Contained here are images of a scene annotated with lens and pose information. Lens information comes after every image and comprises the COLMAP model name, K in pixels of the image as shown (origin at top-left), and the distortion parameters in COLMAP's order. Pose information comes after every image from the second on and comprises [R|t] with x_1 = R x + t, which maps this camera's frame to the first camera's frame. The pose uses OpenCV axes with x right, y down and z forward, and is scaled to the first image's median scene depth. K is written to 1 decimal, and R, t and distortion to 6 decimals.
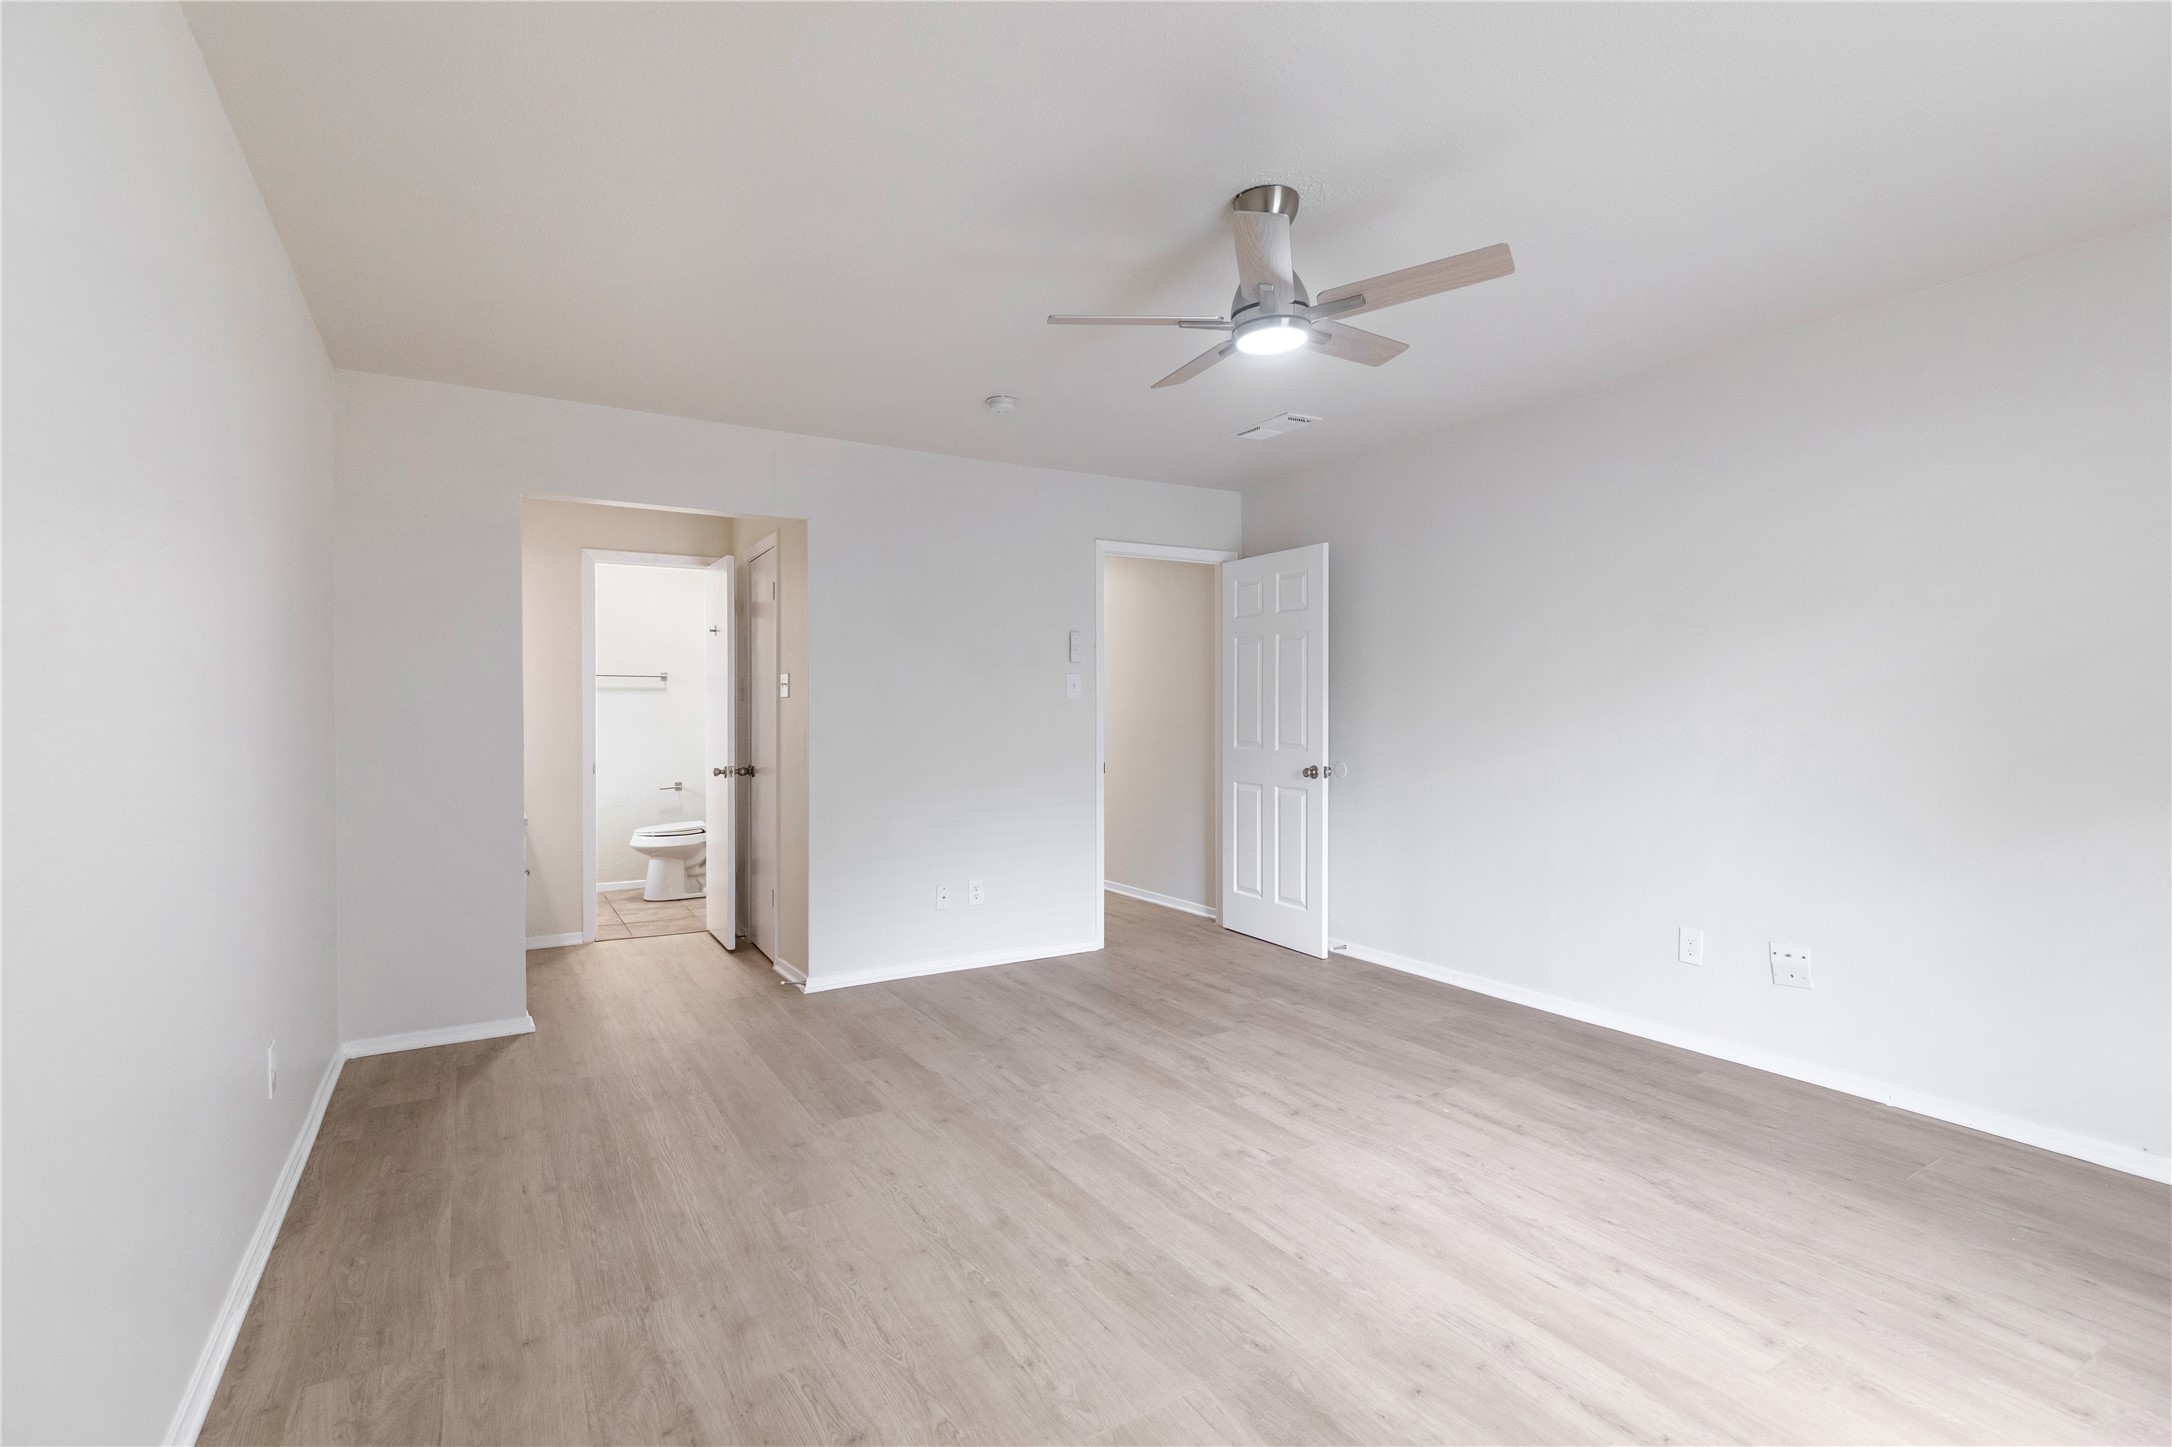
lens RADIAL K [[1008.5, 0, 1088.1], [0, 1008.5, 723.2], [0, 0, 1]] dist [0.004101, -0.001582]
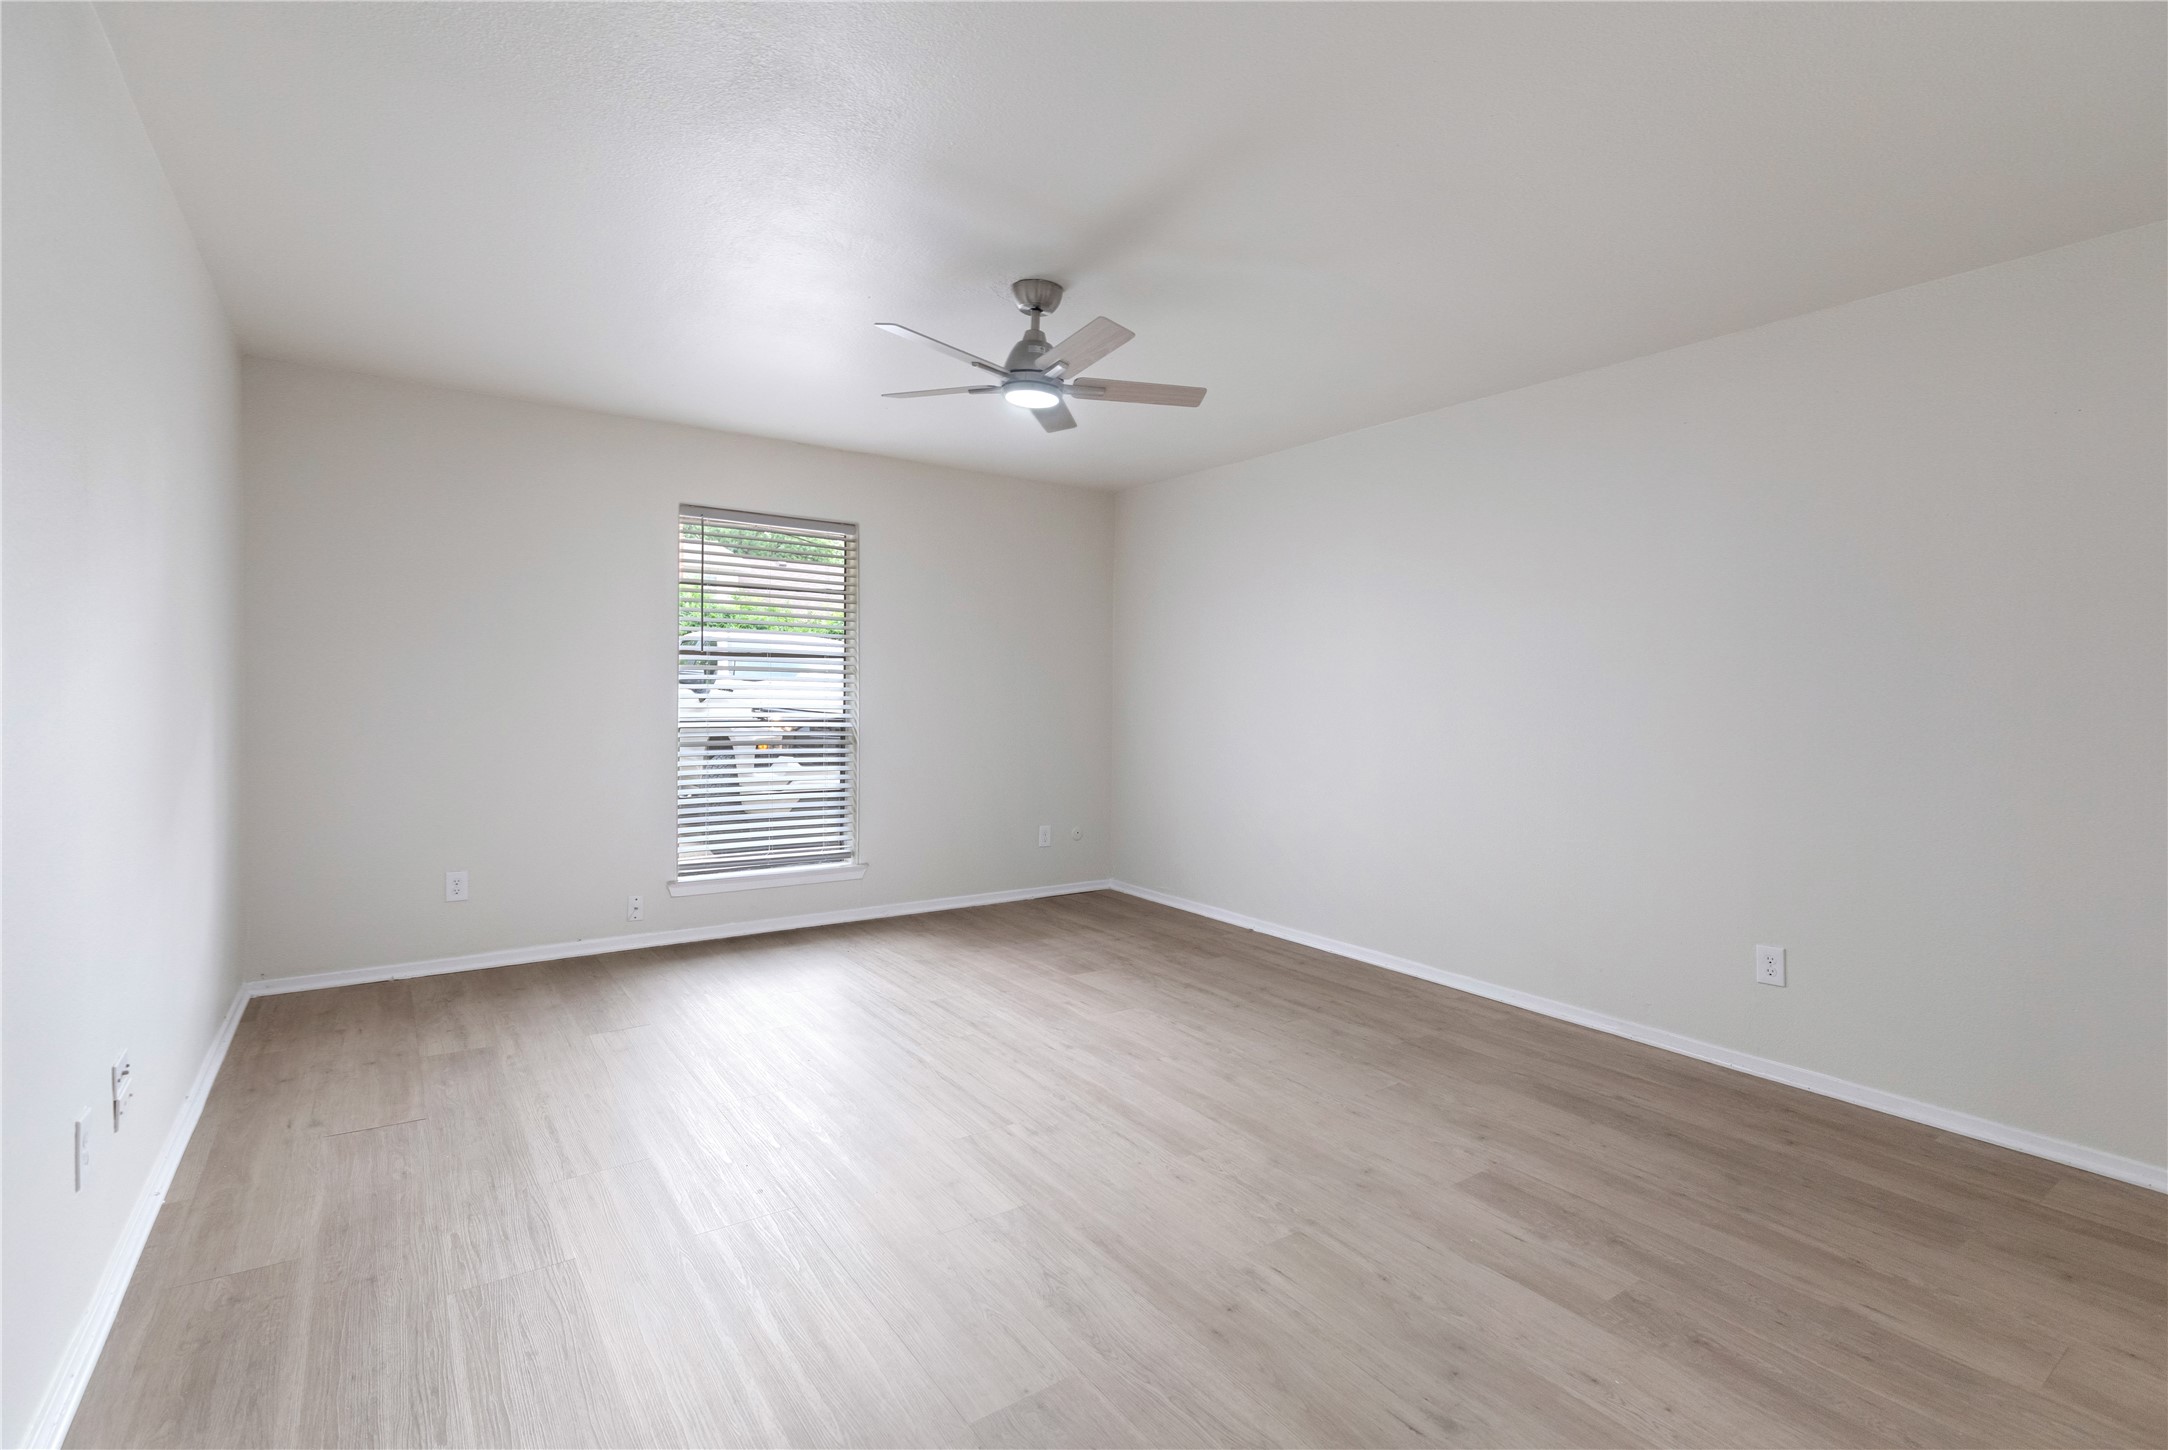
lens RADIAL K [[1006.7, 0, 1083.1], [0, 1006.7, 717.6], [0, 0, 1]] dist [0.004101, -0.001582]
pose [[-0.997808, -0.008726, -0.065594, 0.157068], [-0.011029, 0.999332, 0.034834, -0.019823], [0.065246, 0.035481, -0.997238, 1.817681]]
